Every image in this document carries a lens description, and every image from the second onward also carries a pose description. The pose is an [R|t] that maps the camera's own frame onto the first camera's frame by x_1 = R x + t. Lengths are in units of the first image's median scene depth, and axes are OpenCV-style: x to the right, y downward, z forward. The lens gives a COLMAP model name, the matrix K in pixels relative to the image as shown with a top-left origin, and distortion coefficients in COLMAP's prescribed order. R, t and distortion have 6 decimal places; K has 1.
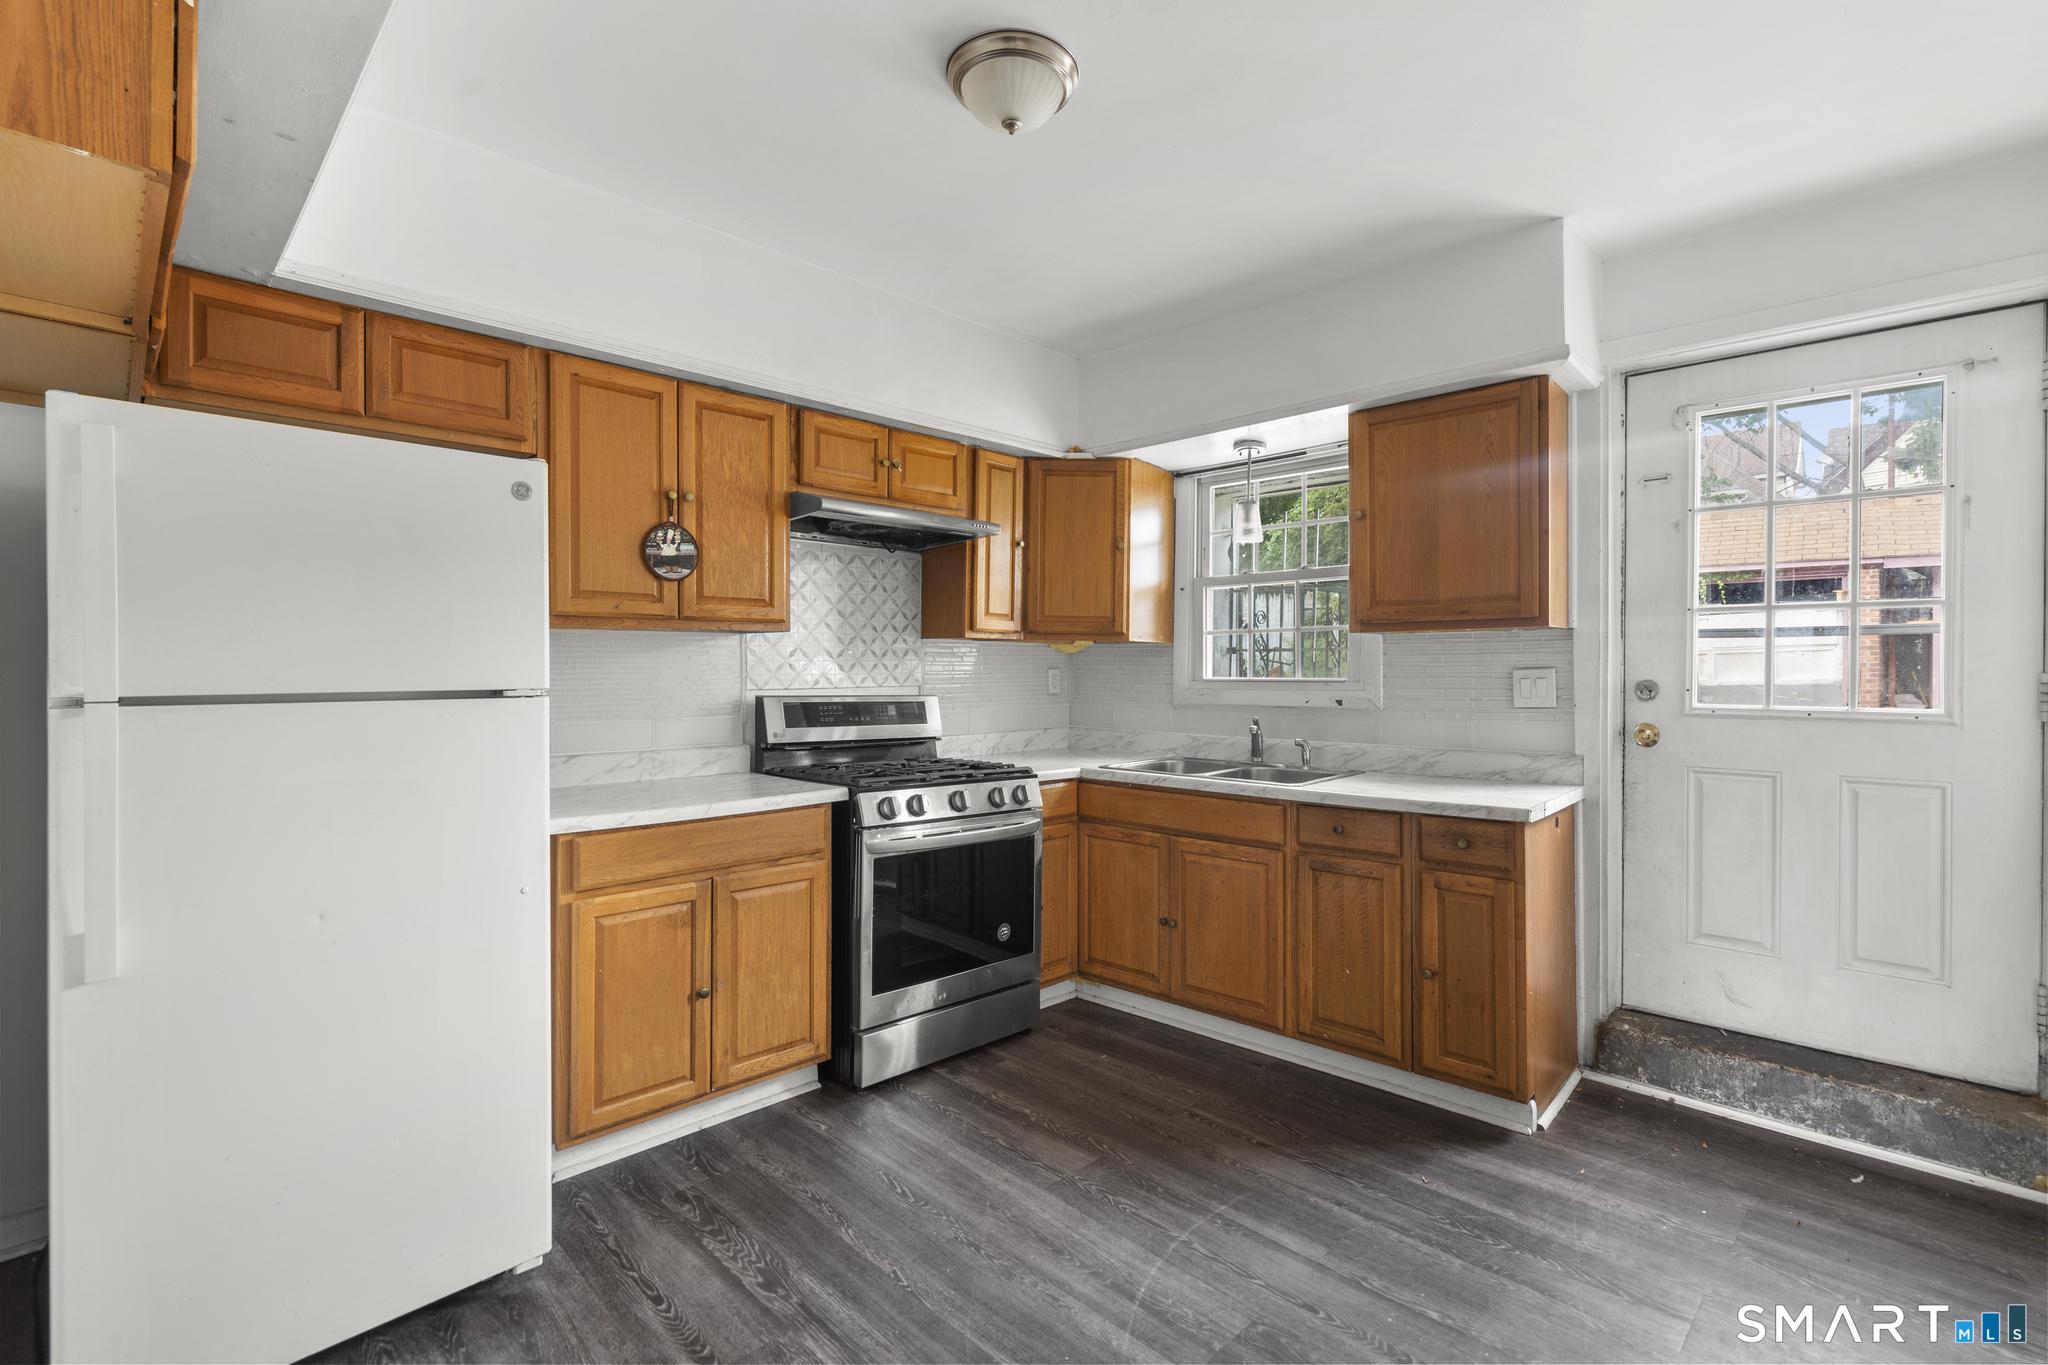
lens RADIAL K [[922.4, 0, 1024.6], [0, 922.4, 675.3], [0, 0, 1]] dist [-0.002669, 0.001510]
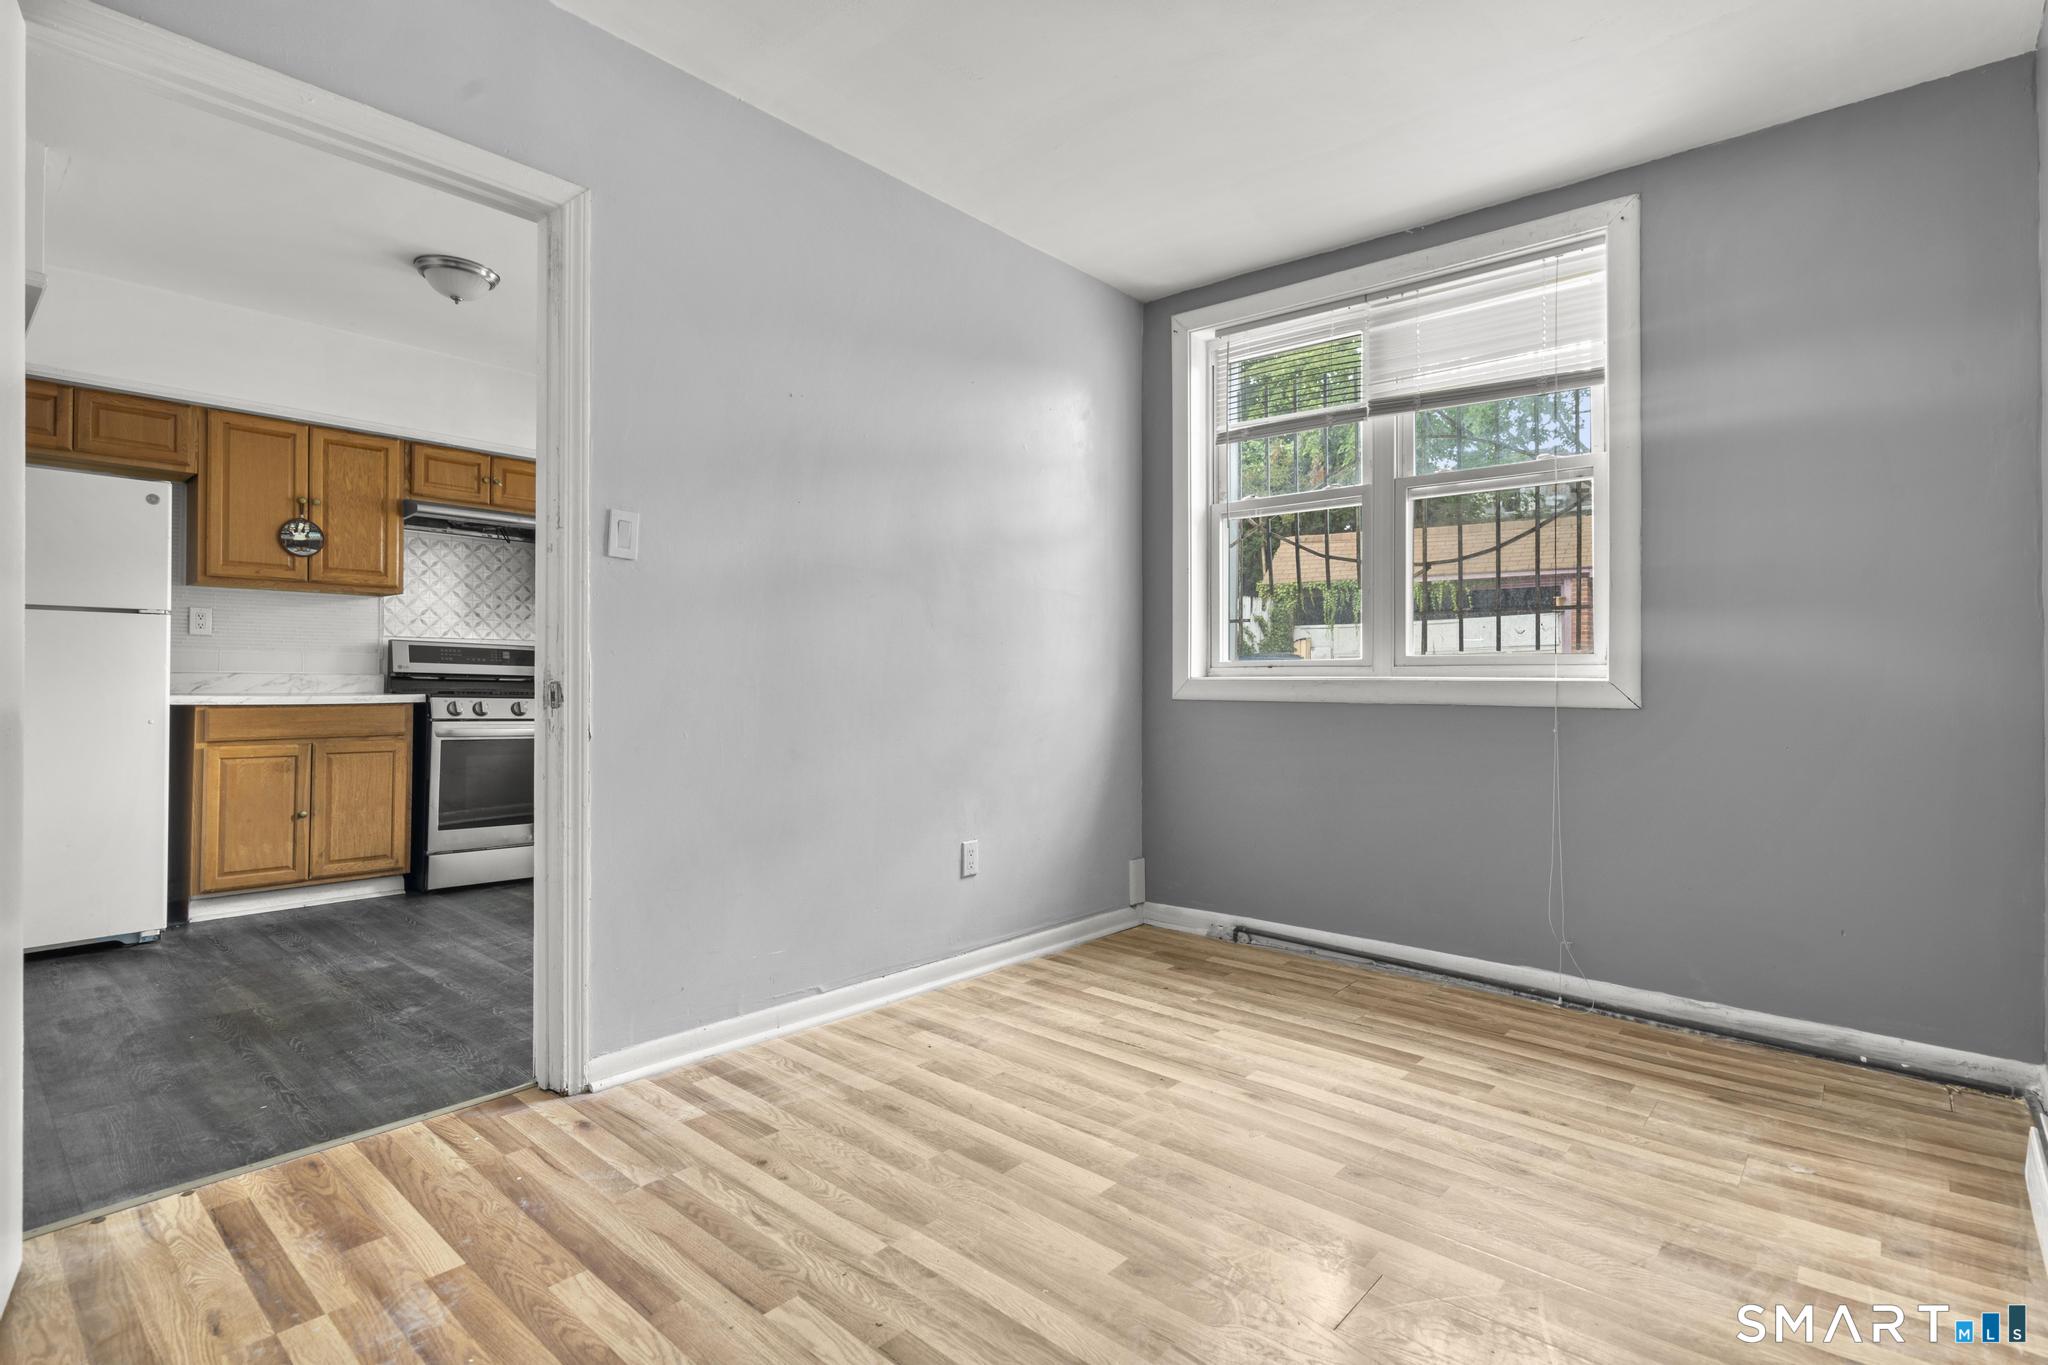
lens RADIAL K [[988.0, 0, 1029.7], [0, 988.0, 673.1], [0, 0, 1]] dist [0.006214, -0.001611]
pose [[0.997460, 0.005763, 0.070998, 0.660296], [-0.004558, 0.999843, -0.017134, 0.105984], [-0.071085, 0.016767, 0.997329, -0.673989]]
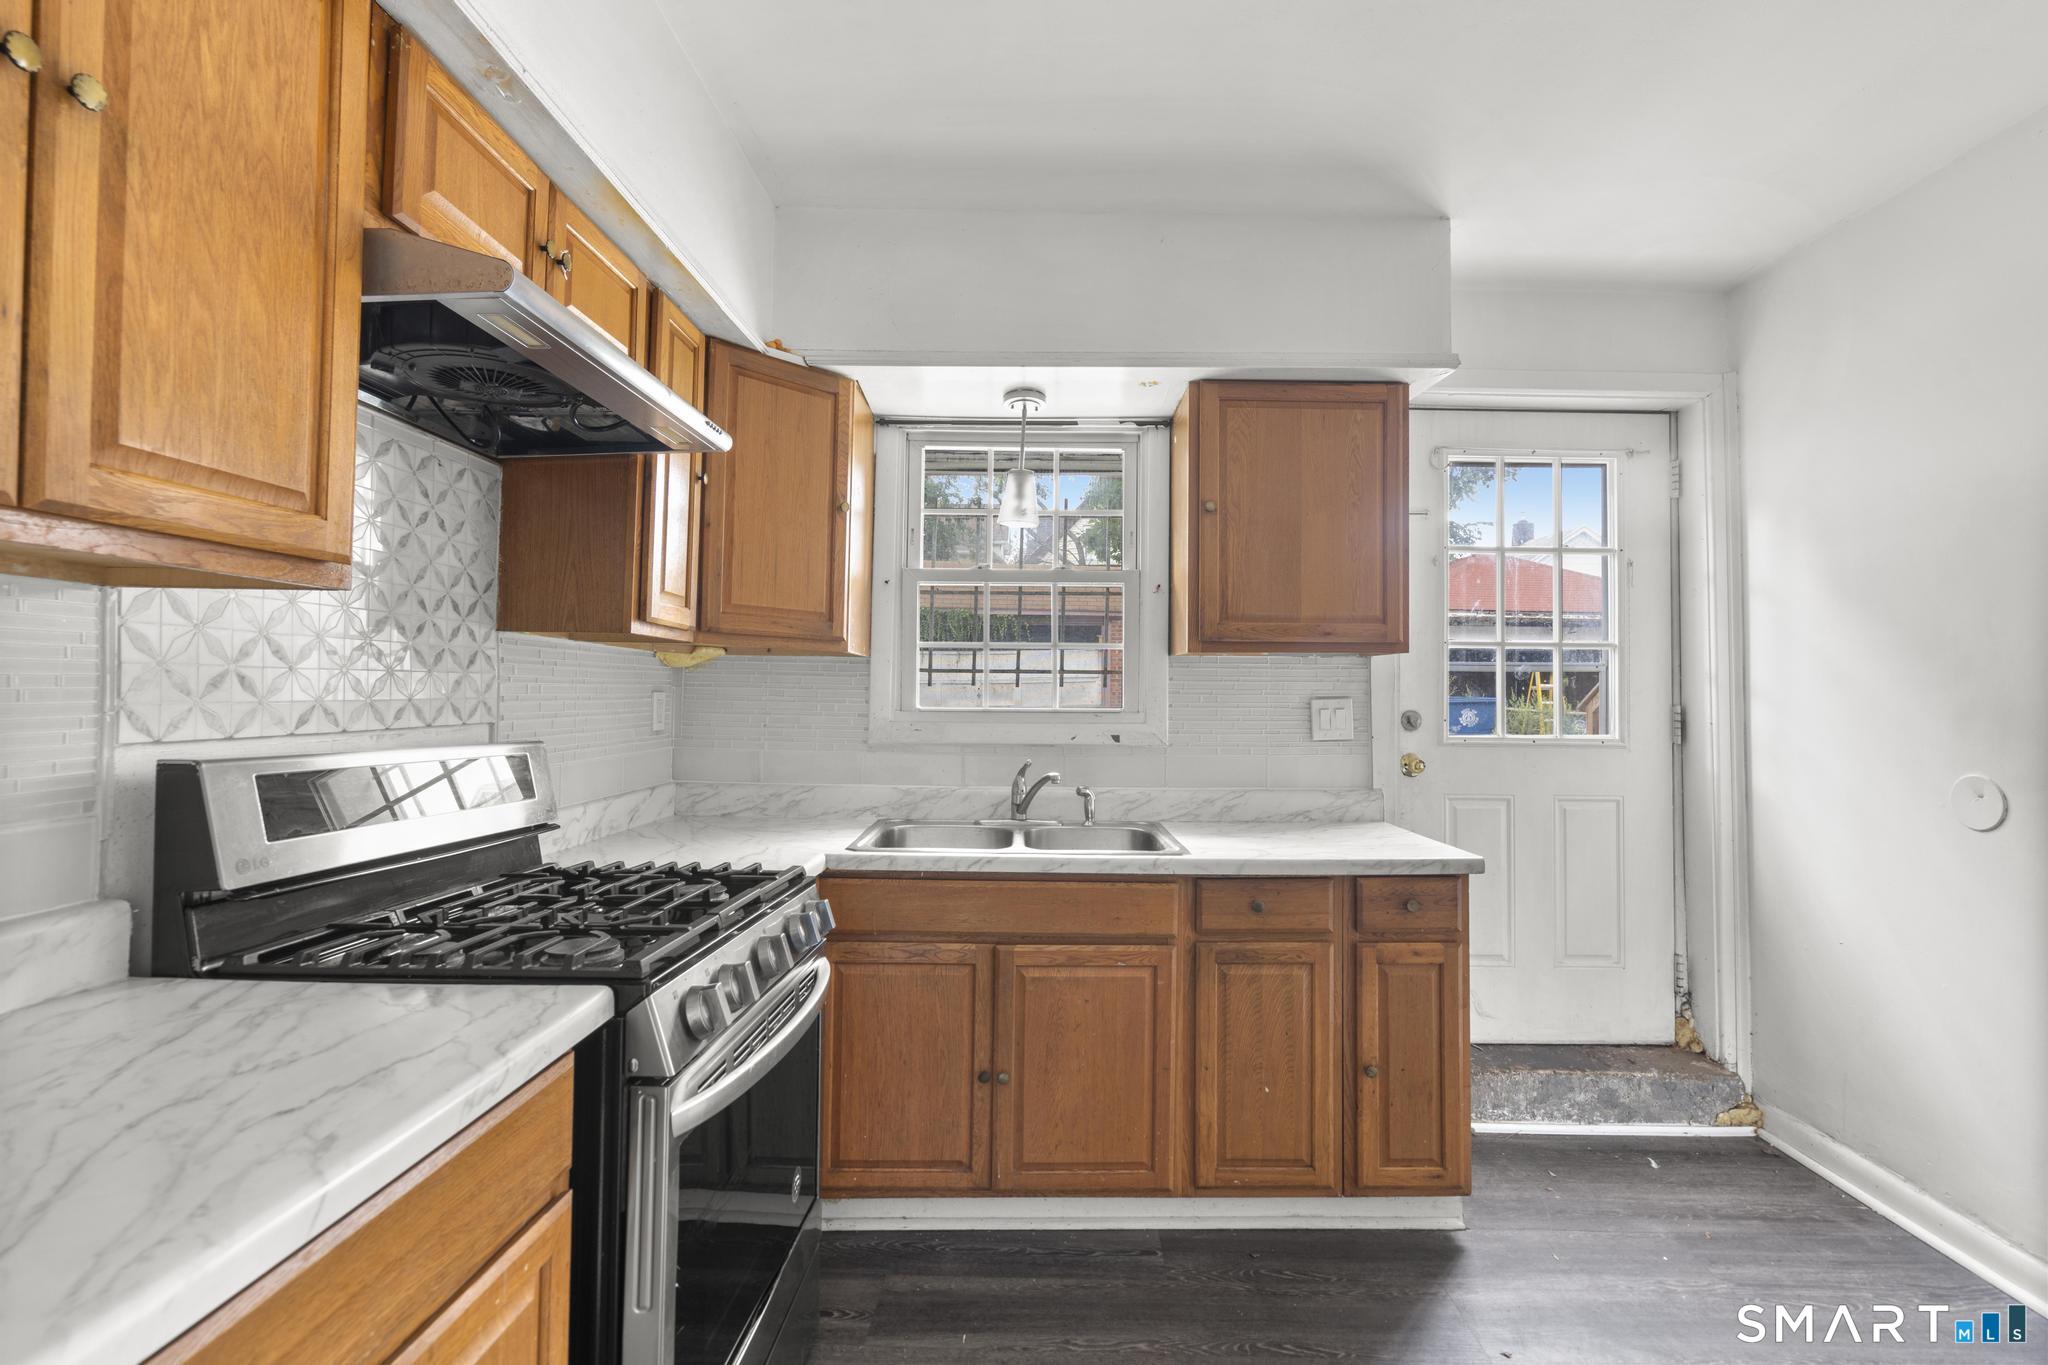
lens RADIAL K [[922.4, 0, 1026.3], [0, 922.4, 675.9], [0, 0, 1]] dist [-0.002669, 0.001510]
pose [[0.724010, 0.022056, 0.689436, -0.327818], [-0.005472, 0.999641, -0.026233, -0.003966], [-0.689767, 0.015220, 0.723871, 0.559910]]
